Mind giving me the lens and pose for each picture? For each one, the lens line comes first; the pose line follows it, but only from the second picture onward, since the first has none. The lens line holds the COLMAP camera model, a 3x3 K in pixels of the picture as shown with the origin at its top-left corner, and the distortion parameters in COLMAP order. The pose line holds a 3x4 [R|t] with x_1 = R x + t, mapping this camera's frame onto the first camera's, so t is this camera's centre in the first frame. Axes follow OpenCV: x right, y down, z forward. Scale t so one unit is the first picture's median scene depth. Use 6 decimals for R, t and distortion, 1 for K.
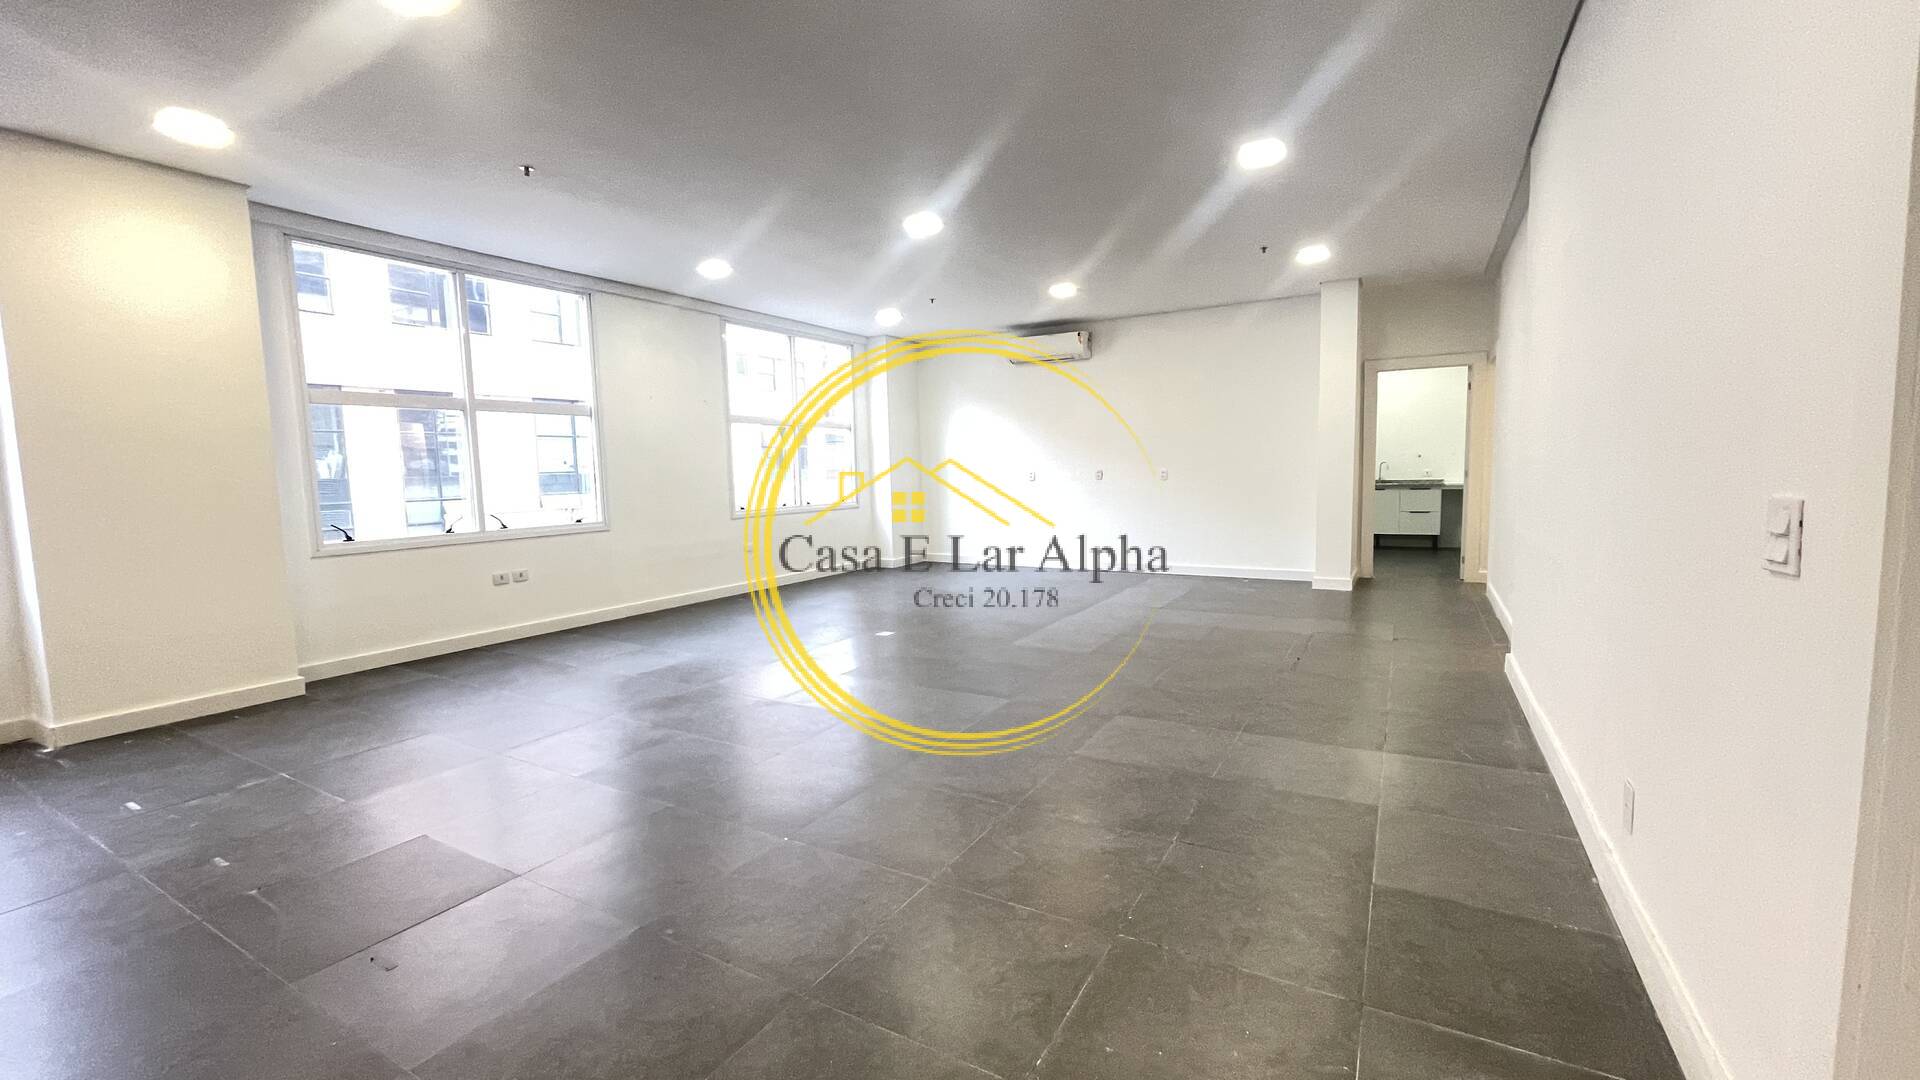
lens RADIAL K [[780.0, 0, 948.7], [0, 780.0, 543.3], [0, 0, 1]] dist [0.001827, 0.000751]
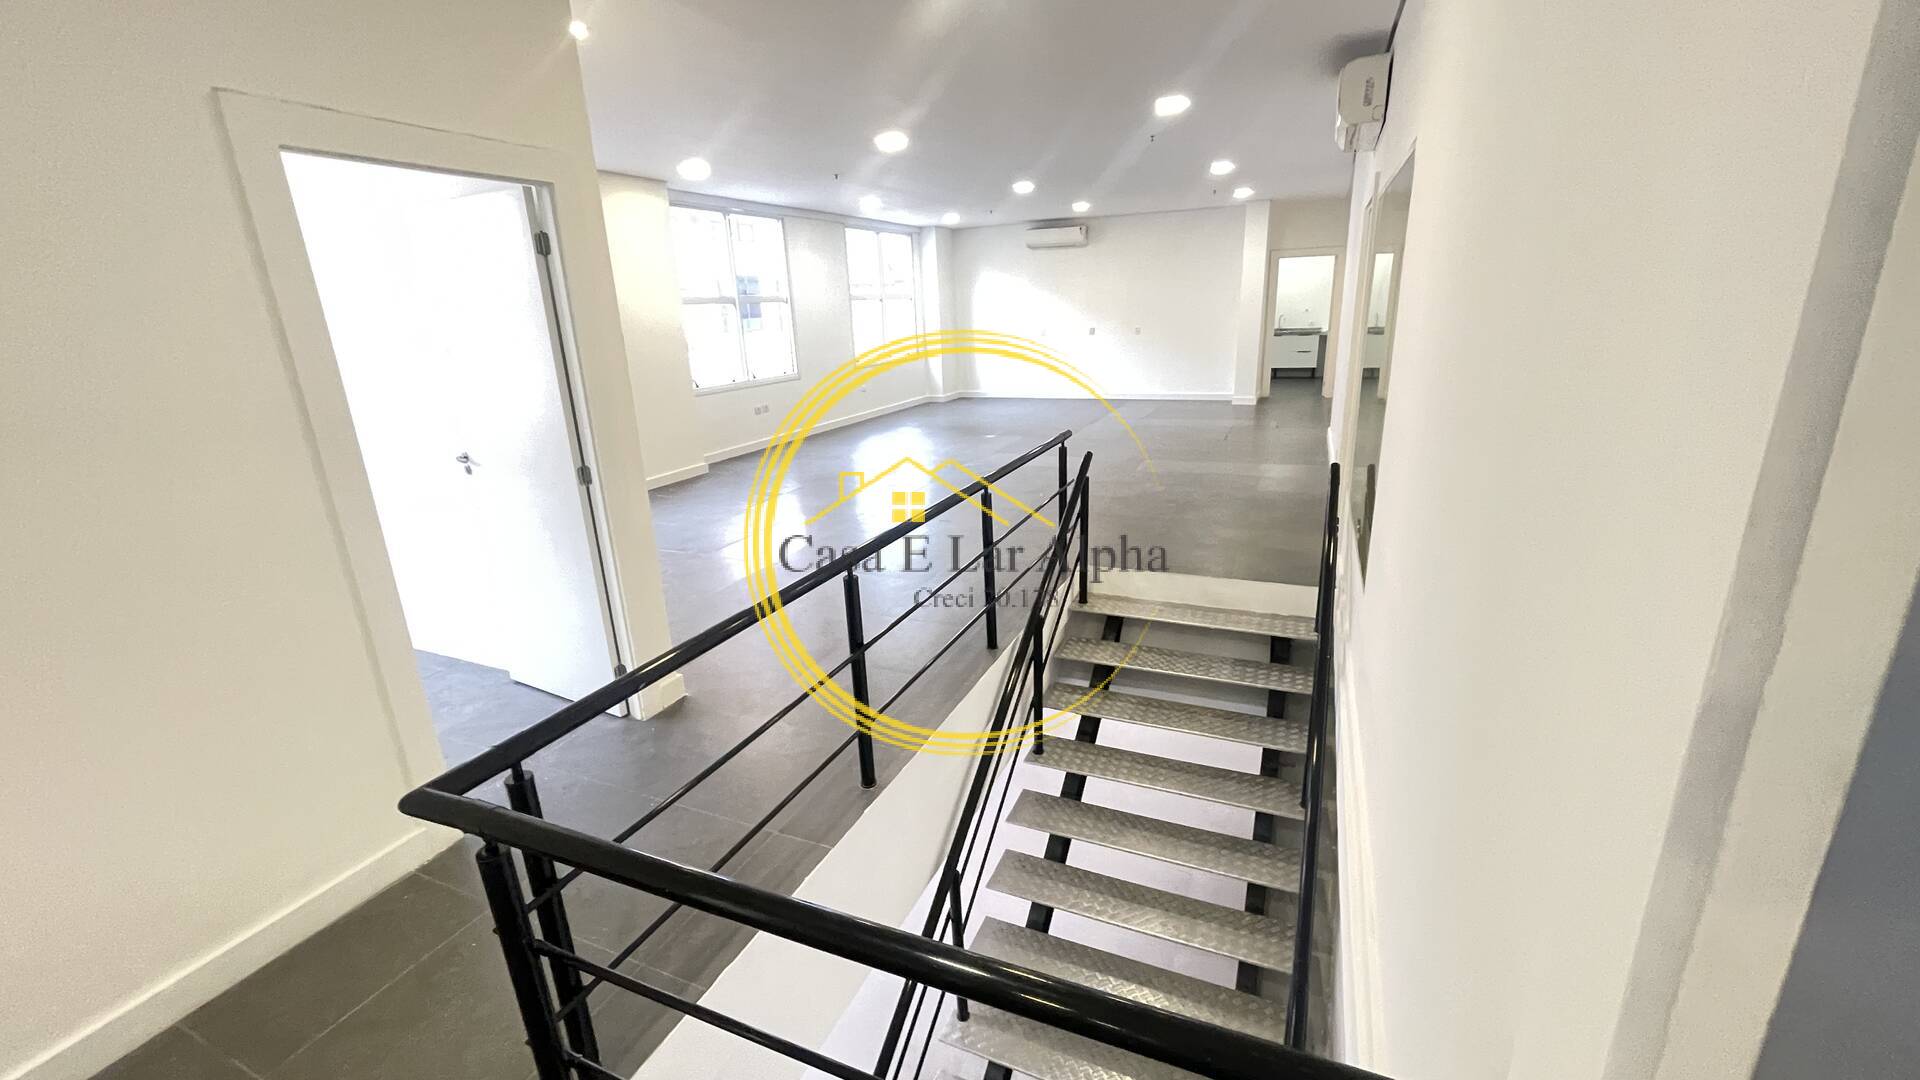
lens RADIAL K [[780.0, 0, 948.7], [0, 780.0, 543.3], [0, 0, 1]] dist [0.001827, 0.000751]
pose [[0.994176, -0.046919, 0.097019, -0.258572], [0.027021, 0.980020, 0.197054, 0.006252], [-0.104326, -0.193285, 0.975580, -0.512528]]
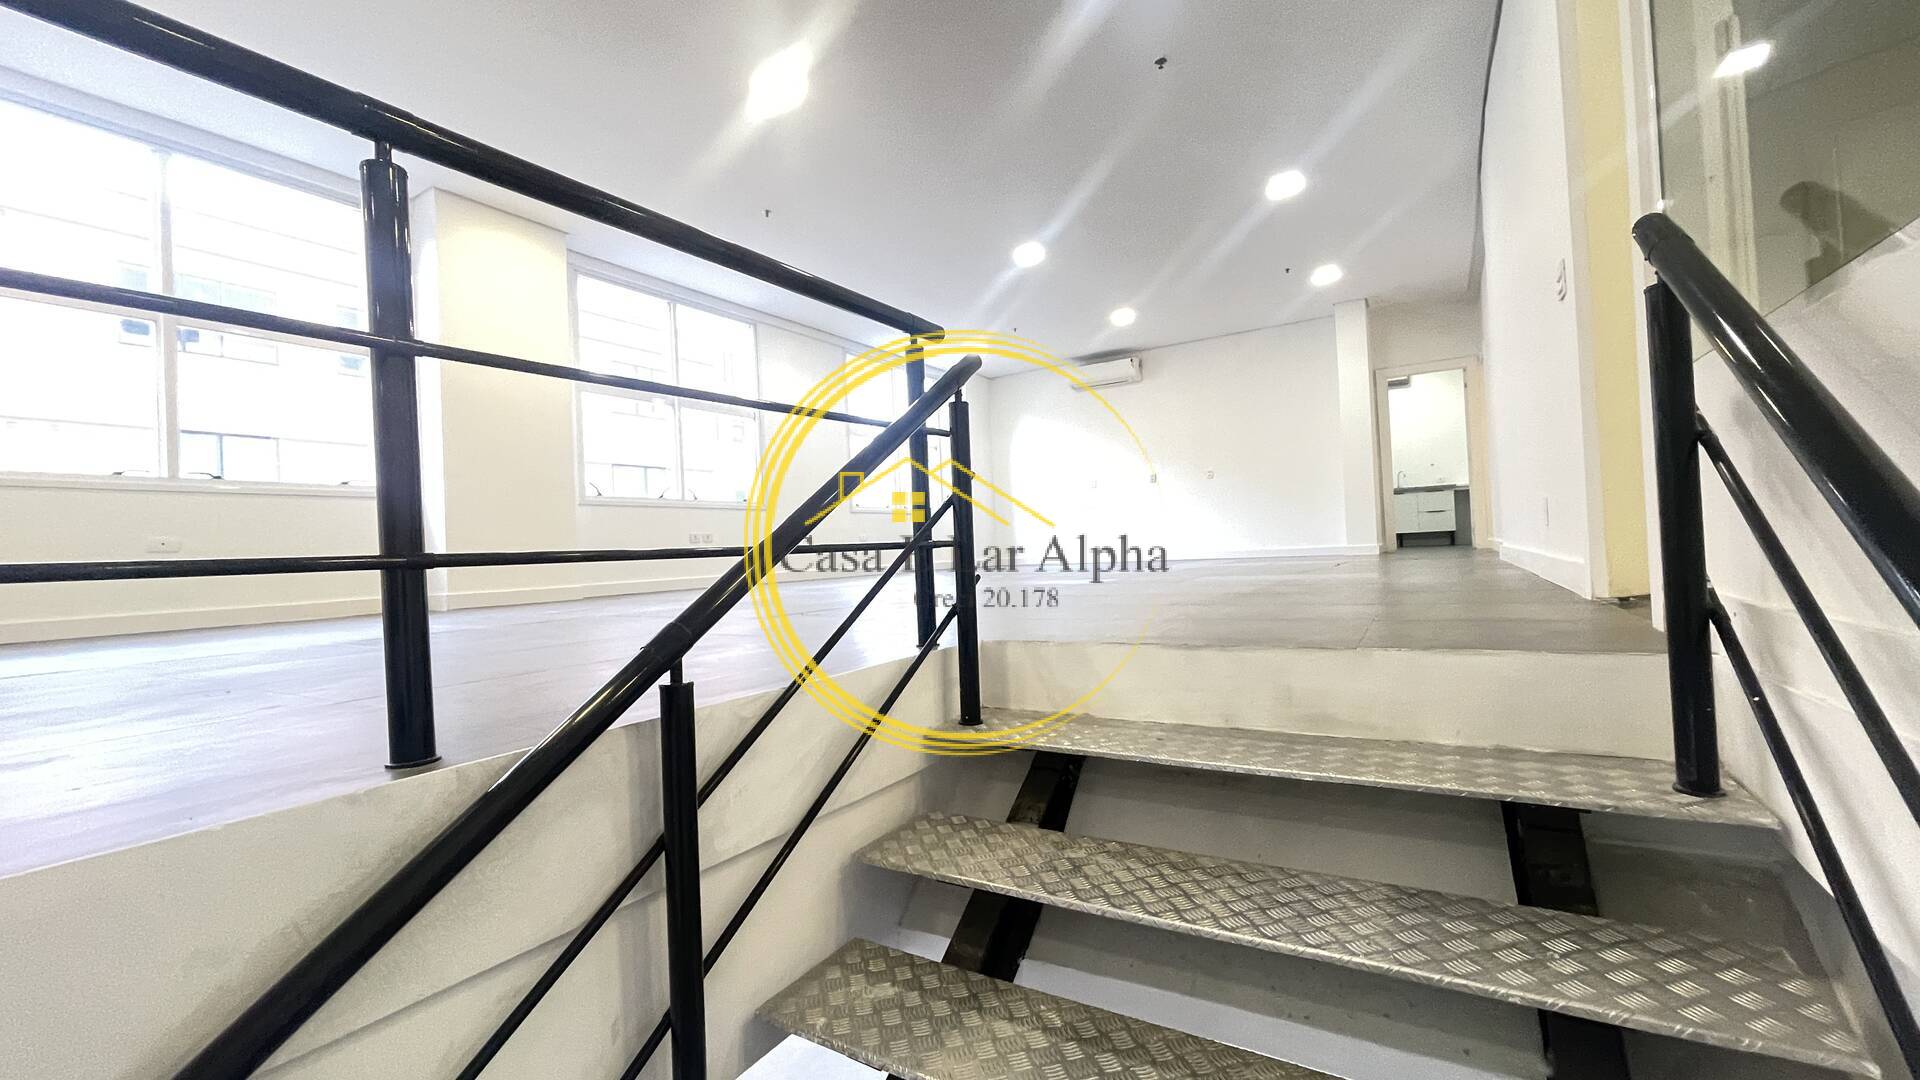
lens RADIAL K [[780.0, 0, 948.7], [0, 780.0, 543.3], [0, 0, 1]] dist [0.001827, 0.000751]
pose [[0.999392, -0.021198, -0.027672, -0.094450], [0.018155, 0.994208, -0.105926, 0.145790], [0.029757, 0.105359, 0.993989, -0.183031]]
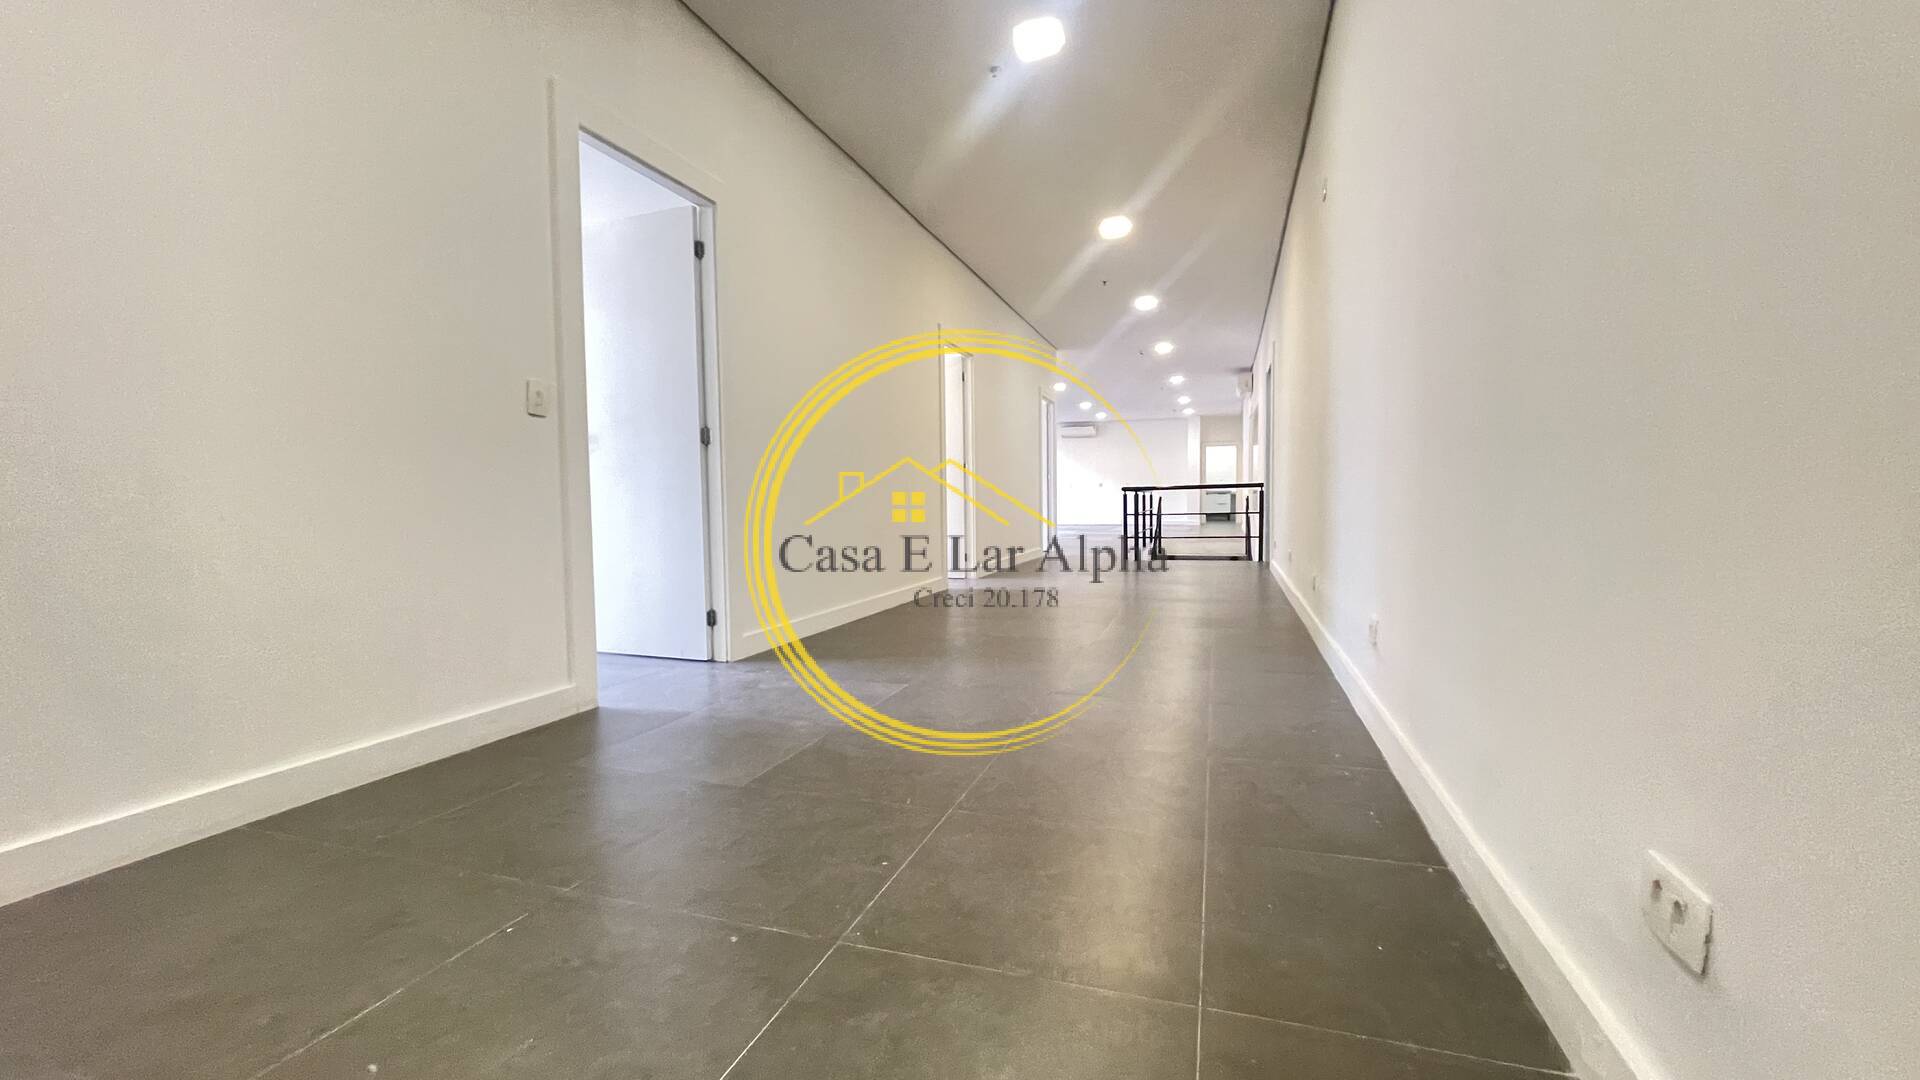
lens RADIAL K [[780.0, 0, 948.7], [0, 780.0, 543.3], [0, 0, 1]] dist [0.001827, 0.000751]
pose [[0.980186, 0.000648, 0.198080, -0.855537], [0.007872, 0.999077, -0.042223, 0.221331], [-0.197925, 0.042946, 0.979276, -1.444615]]
